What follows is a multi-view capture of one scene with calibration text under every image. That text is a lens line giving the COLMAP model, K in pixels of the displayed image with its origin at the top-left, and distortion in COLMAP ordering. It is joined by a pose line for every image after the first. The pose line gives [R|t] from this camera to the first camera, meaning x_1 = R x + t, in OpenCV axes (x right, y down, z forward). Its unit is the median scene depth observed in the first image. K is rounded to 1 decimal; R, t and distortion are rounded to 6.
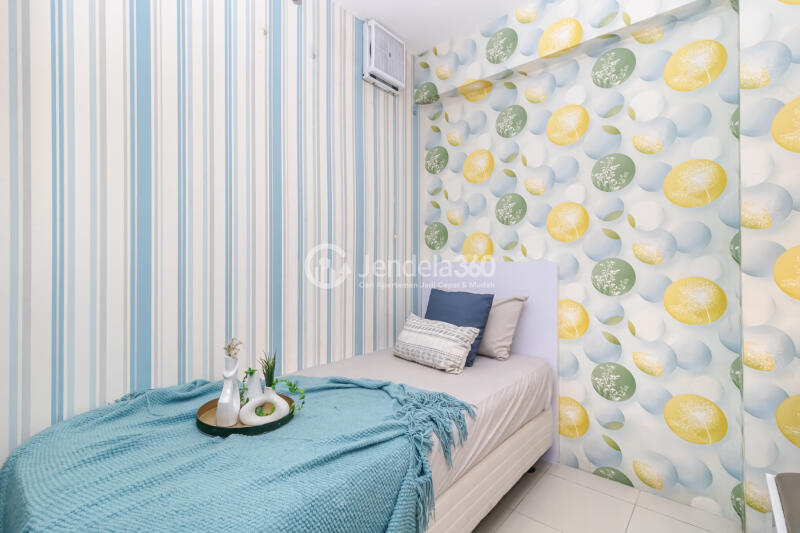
lens RADIAL K [[370.5, 0, 396.3], [0, 370.5, 264.6], [0, 0, 1]] dist [-0.001977, -0.000575]
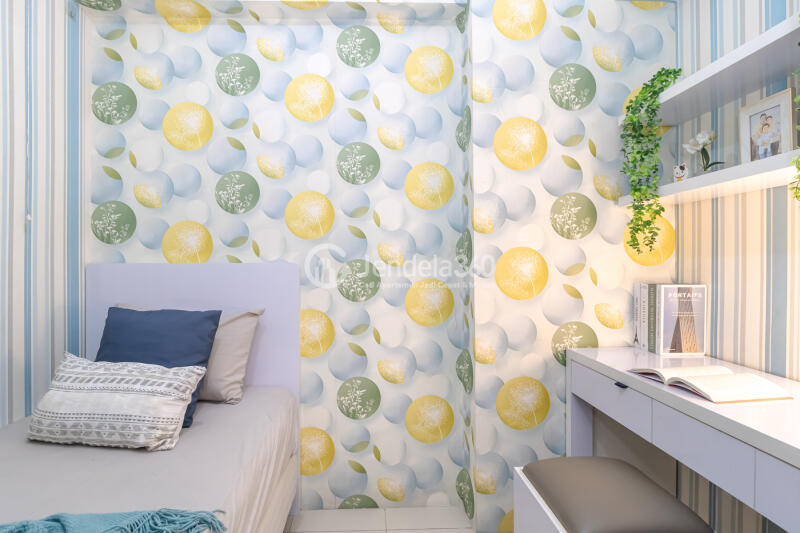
lens RADIAL K [[406.5, 0, 396.1], [0, 406.5, 263.8], [0, 0, 1]] dist [-0.002666, -0.001553]
pose [[0.734016, -0.000887, 0.679132, -0.013235], [0.004051, 0.999987, -0.003073, -0.003439], [-0.679120, 0.005007, 0.734010, 0.216877]]
